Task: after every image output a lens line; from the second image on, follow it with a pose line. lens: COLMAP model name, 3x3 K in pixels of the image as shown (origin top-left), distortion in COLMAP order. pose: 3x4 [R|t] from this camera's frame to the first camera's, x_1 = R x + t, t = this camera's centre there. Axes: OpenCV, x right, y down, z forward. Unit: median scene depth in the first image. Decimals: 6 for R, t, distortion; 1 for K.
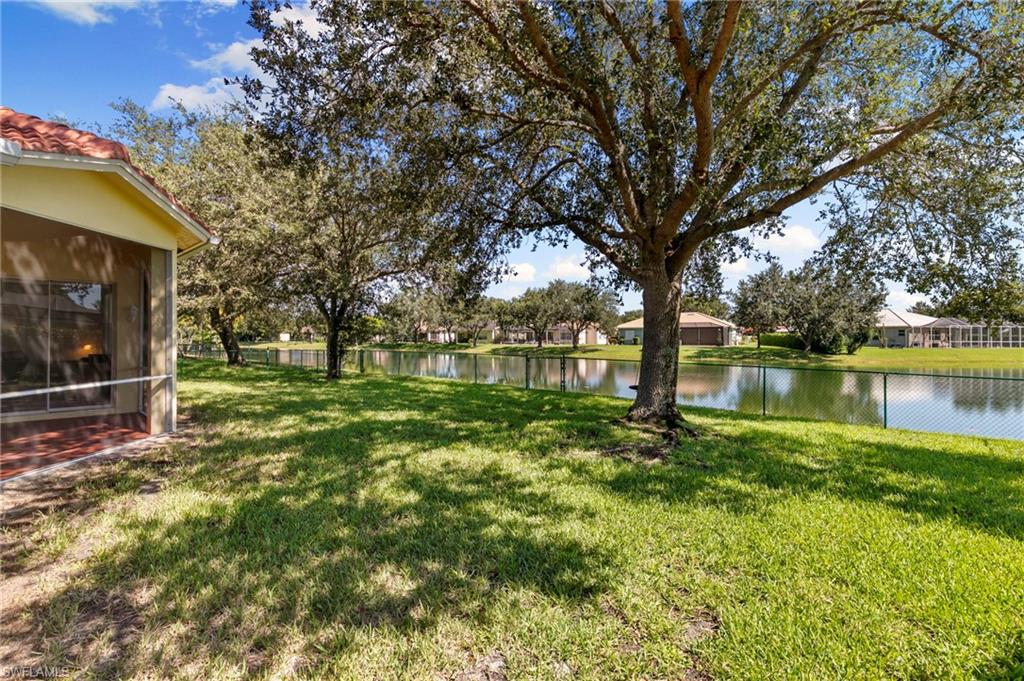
lens RADIAL K [[461.4, 0, 514.4], [0, 461.4, 339.3], [0, 0, 1]] dist [0.012340, -0.001260]
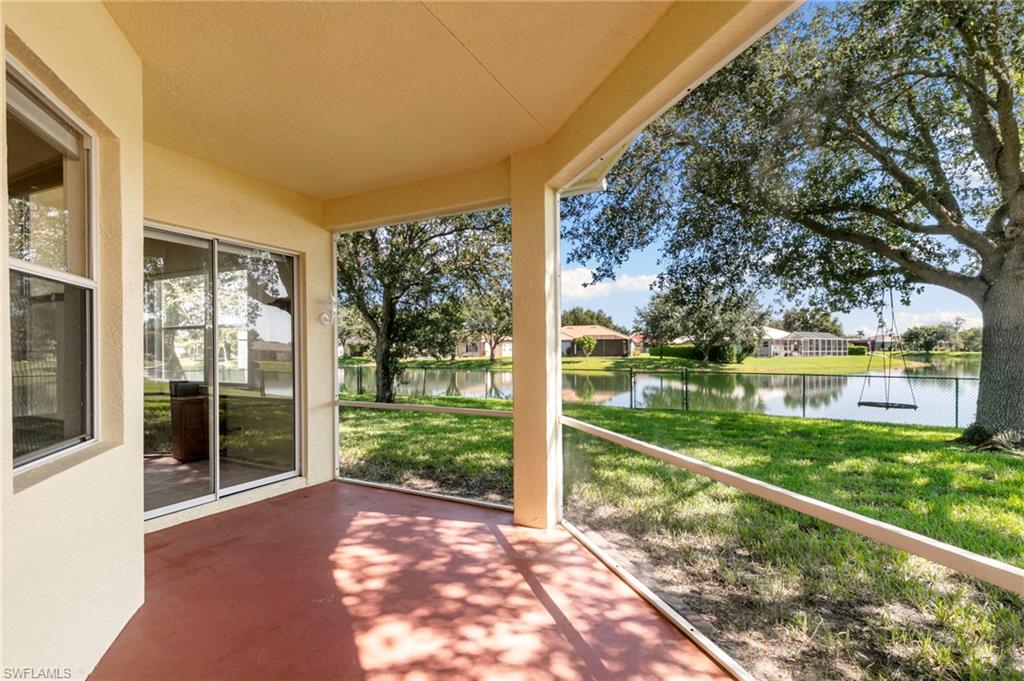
lens RADIAL K [[461.4, 0, 511.1], [0, 461.4, 358.1], [0, 0, 1]] dist [0.012340, -0.001260]
pose [[0.958057, -0.010678, 0.286380, -0.121196], [0.007029, 0.999881, 0.013769, 0.000178], [-0.286493, -0.011178, 0.958017, 0.061456]]
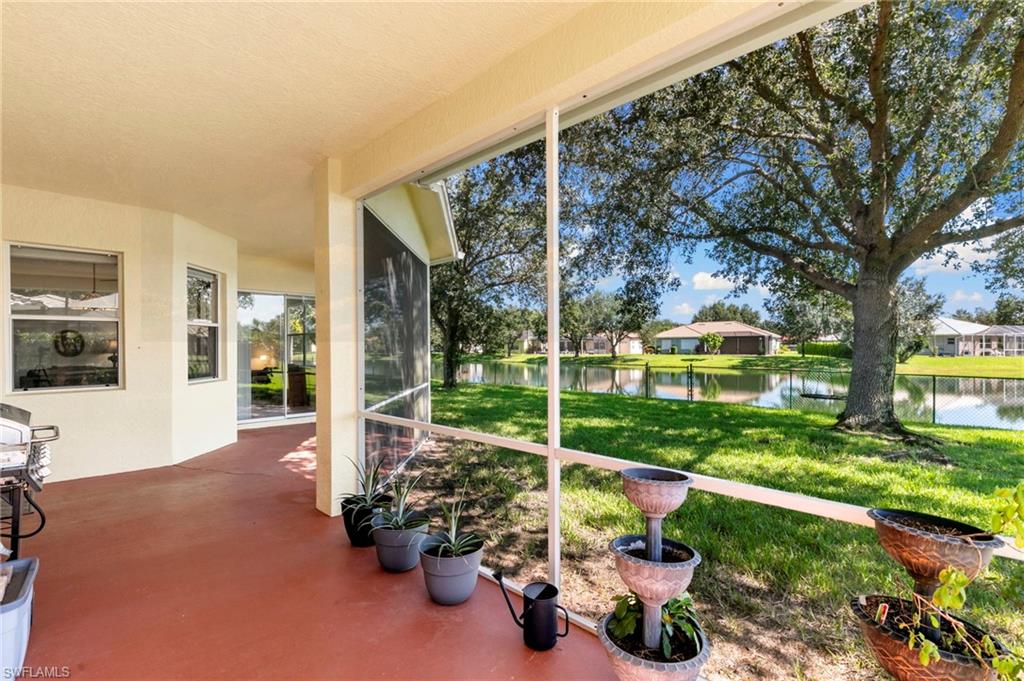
lens RADIAL K [[461.4, 0, 514.8], [0, 461.4, 346.7], [0, 0, 1]] dist [0.012340, -0.001260]
pose [[0.999718, -0.003641, -0.023482, -0.065752], [0.003493, 0.999974, -0.006348, 0.000758], [0.023505, 0.006264, 0.999704, -0.005402]]
